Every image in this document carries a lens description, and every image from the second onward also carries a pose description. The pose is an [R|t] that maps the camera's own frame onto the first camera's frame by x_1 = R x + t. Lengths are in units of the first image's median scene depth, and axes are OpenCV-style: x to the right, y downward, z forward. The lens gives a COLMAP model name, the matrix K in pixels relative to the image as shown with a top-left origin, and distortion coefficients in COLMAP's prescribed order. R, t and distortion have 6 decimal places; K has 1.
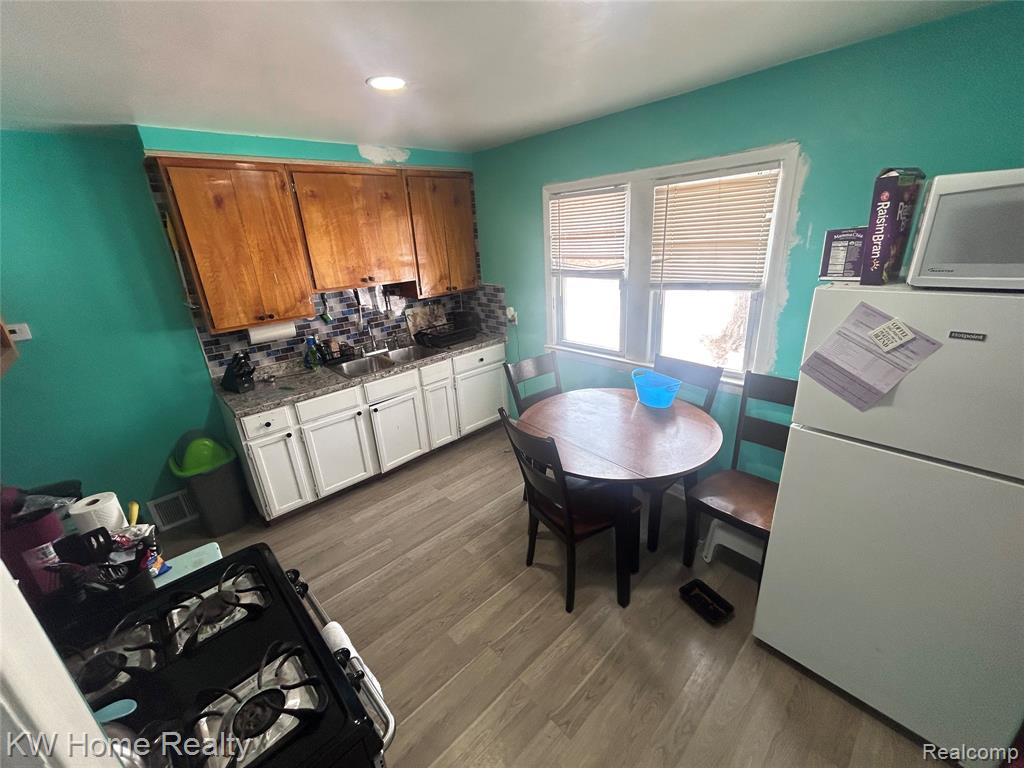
lens RADIAL K [[416.3, 0, 509.3], [0, 416.3, 379.4], [0, 0, 1]] dist [0.003196, 0.000147]
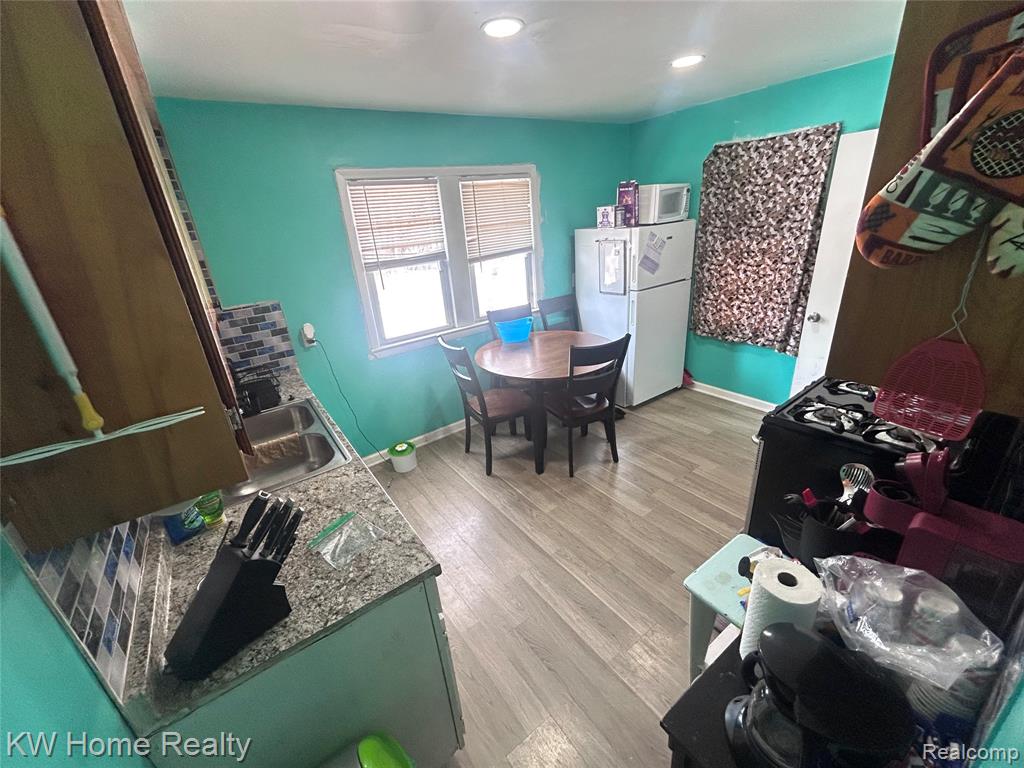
lens RADIAL K [[416.3, 0, 506.2], [0, 416.3, 381.8], [0, 0, 1]] dist [0.003196, 0.000147]
pose [[0.137975, -0.327953, 0.934564, -0.950045], [0.397428, 0.882623, 0.251051, -0.173770], [-0.907201, 0.336783, 0.252118, 0.704021]]
